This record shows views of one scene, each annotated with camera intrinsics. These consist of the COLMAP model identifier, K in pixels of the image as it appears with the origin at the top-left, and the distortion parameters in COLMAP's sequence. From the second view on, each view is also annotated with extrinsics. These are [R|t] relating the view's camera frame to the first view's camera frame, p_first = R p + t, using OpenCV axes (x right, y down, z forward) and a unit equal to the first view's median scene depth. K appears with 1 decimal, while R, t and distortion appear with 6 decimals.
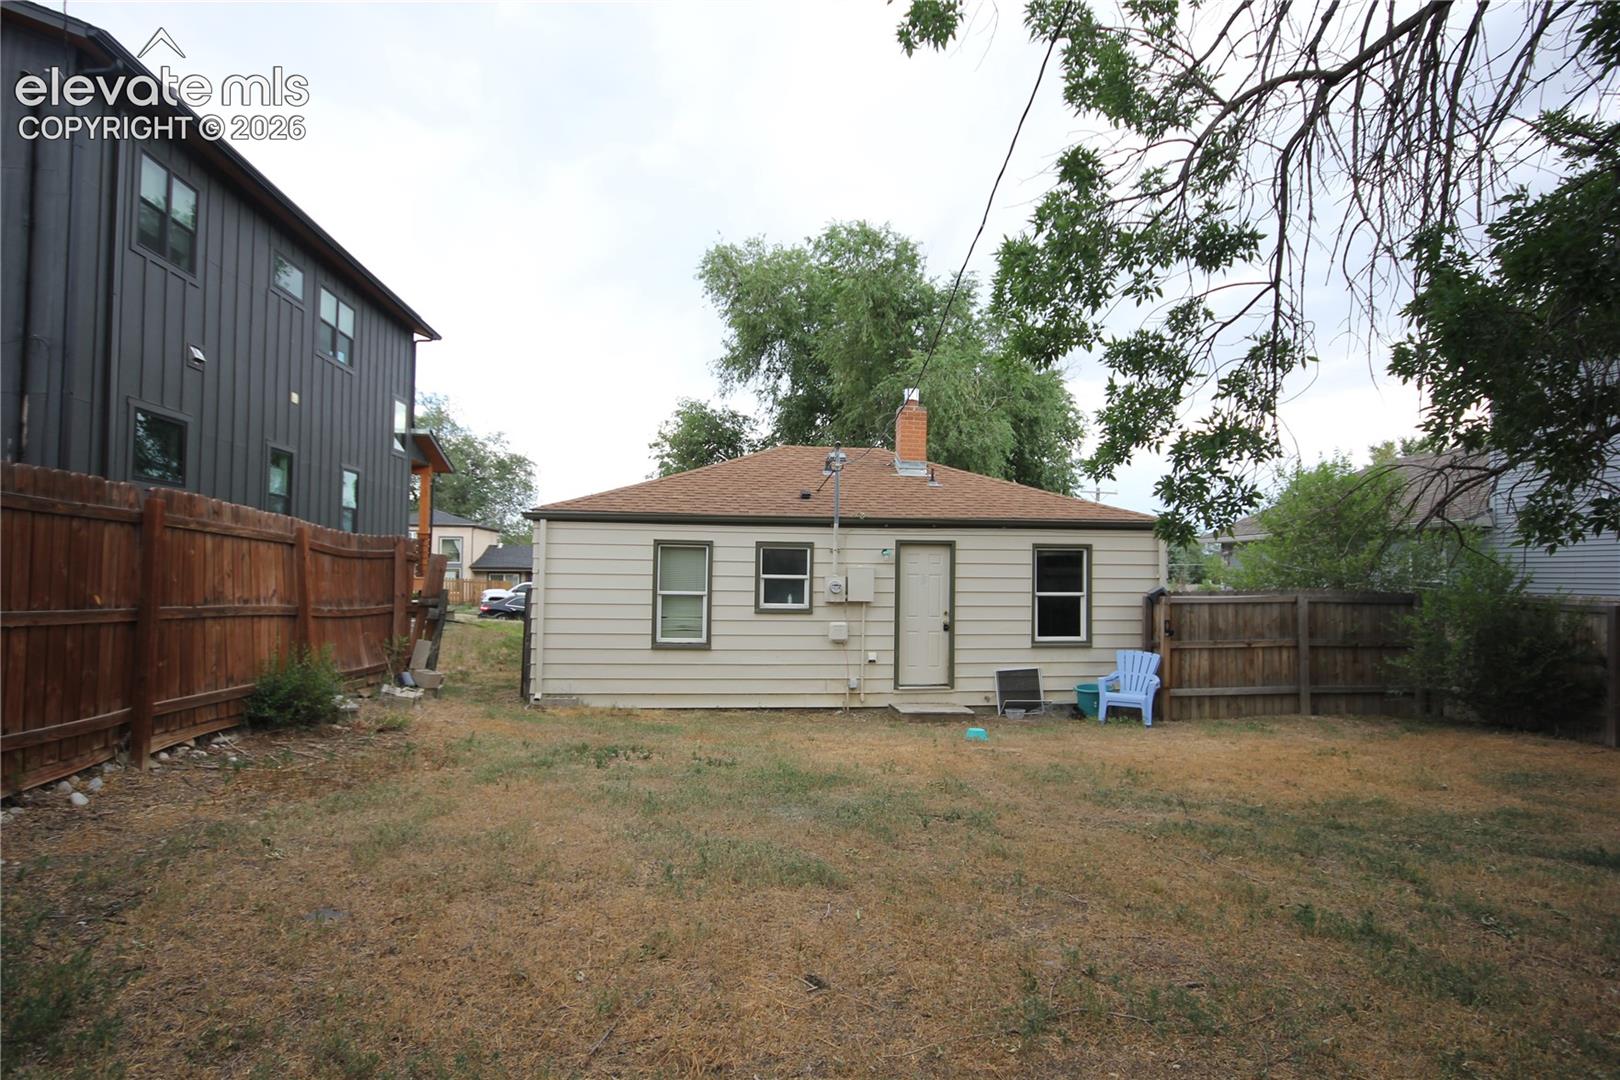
lens RADIAL K [[841.4, 0, 815.3], [0, 841.4, 546.4], [0, 0, 1]] dist [0.016977, -0.006883]
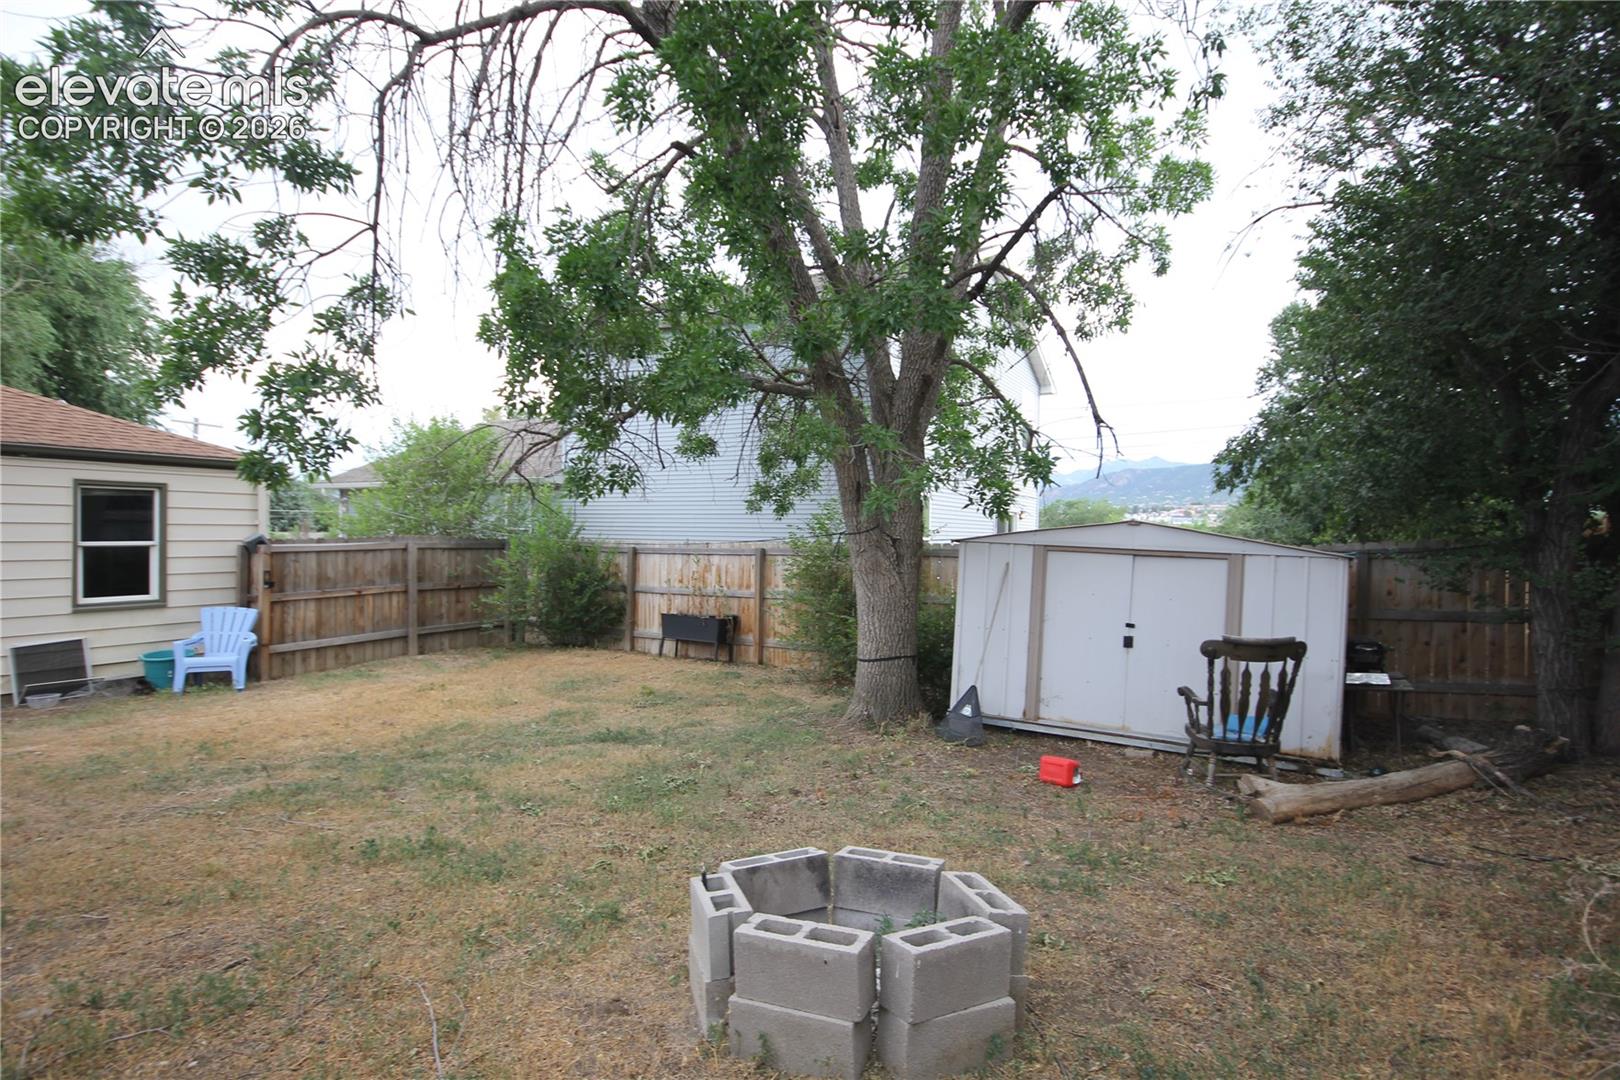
lens RADIAL K [[841.4, 0, 812.1], [0, 841.4, 549.3], [0, 0, 1]] dist [0.016977, -0.006883]
pose [[0.583432, -0.018237, 0.811957, 0.034128], [-0.034724, 0.998274, 0.047373, 0.000956], [-0.811419, -0.055833, 0.581791, -0.010746]]
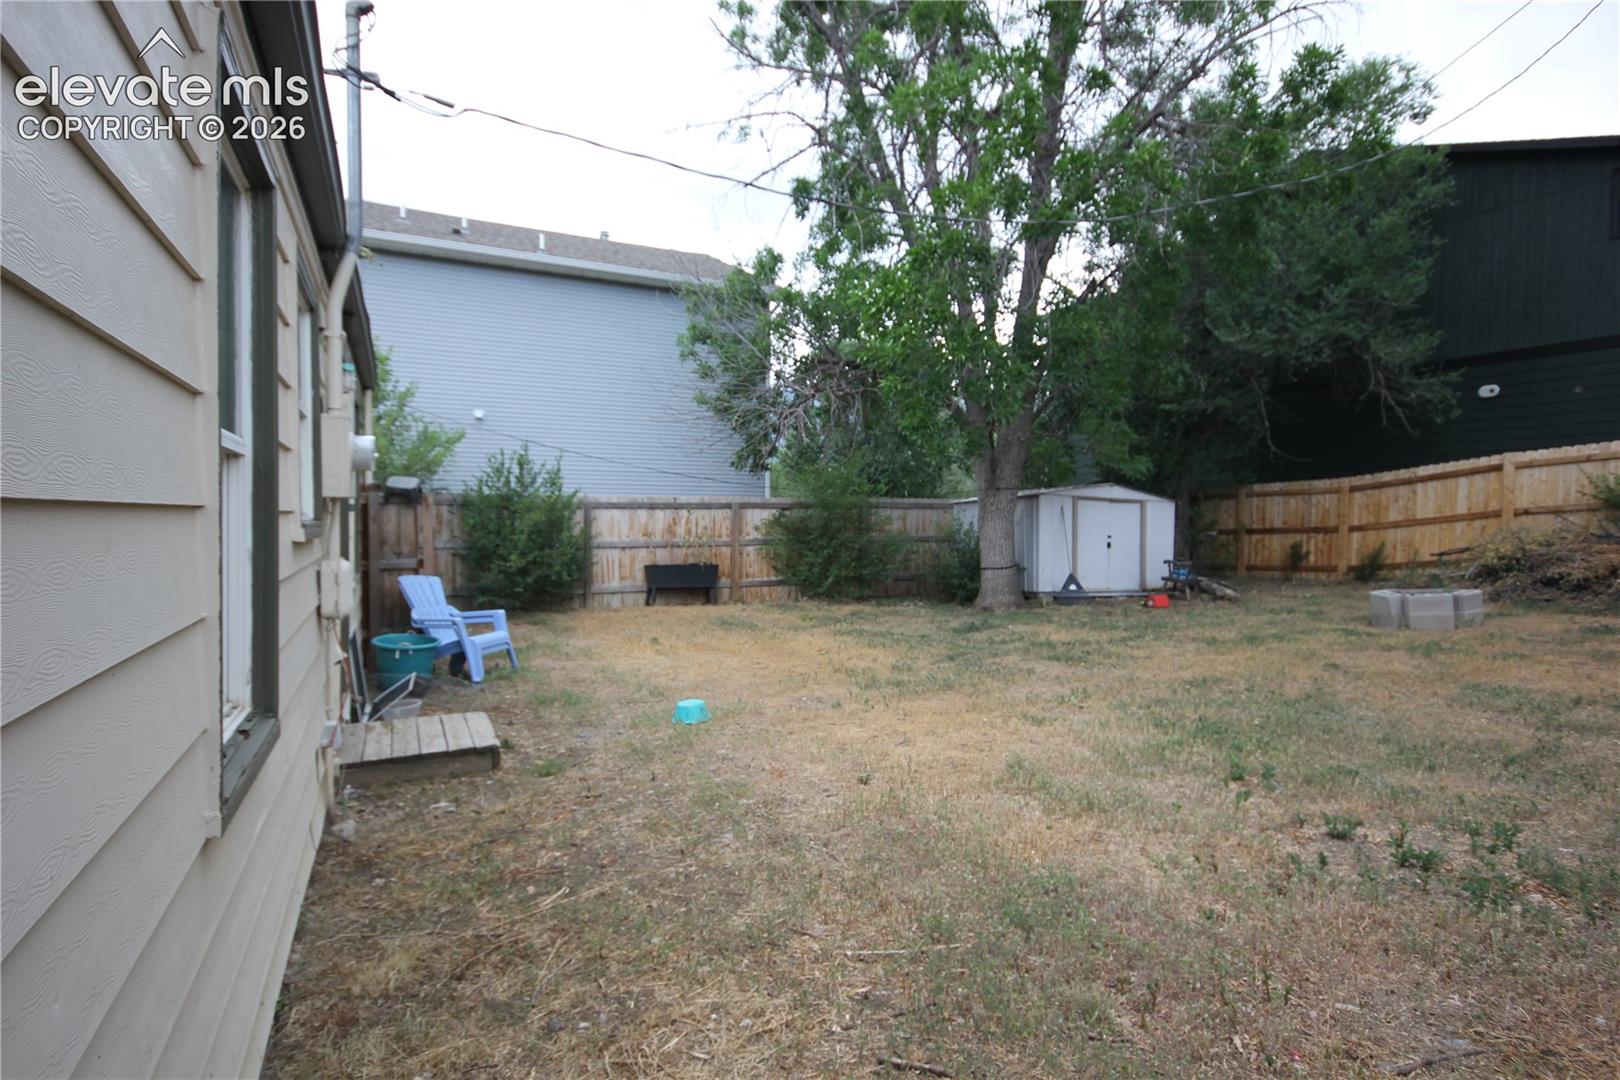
lens RADIAL K [[841.4, 0, 811.7], [0, 841.4, 547.8], [0, 0, 1]] dist [0.016977, -0.006883]
pose [[-0.327311, -0.051055, 0.943536, -0.350947], [-0.046284, 0.998207, 0.037957, 0.067339], [-0.943782, -0.031247, -0.329088, 0.972580]]
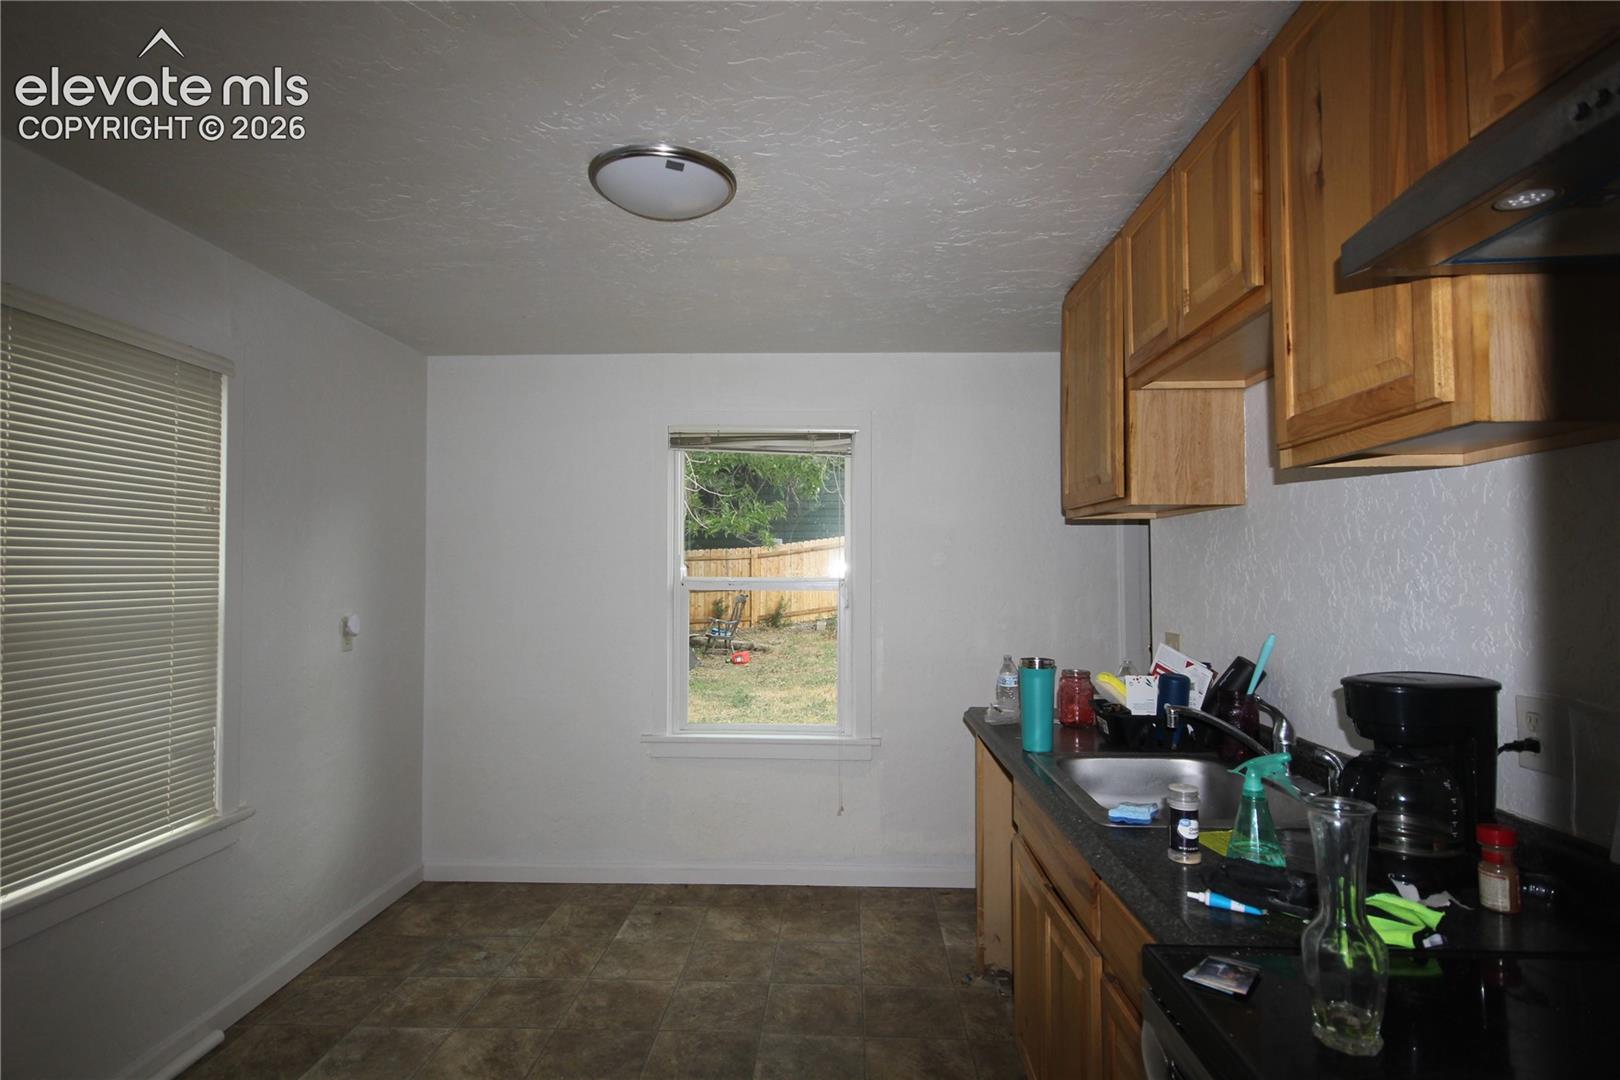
lens RADIAL K [[841.4, 0, 810.8], [0, 841.4, 543.9], [0, 0, 1]] dist [0.016977, -0.006883]
pose [[-0.988108, -0.003099, 0.153728, 0.258116], [-0.013179, 0.997824, -0.064599, 0.070270], [-0.153194, -0.065856, -0.985999, 1.408339]]
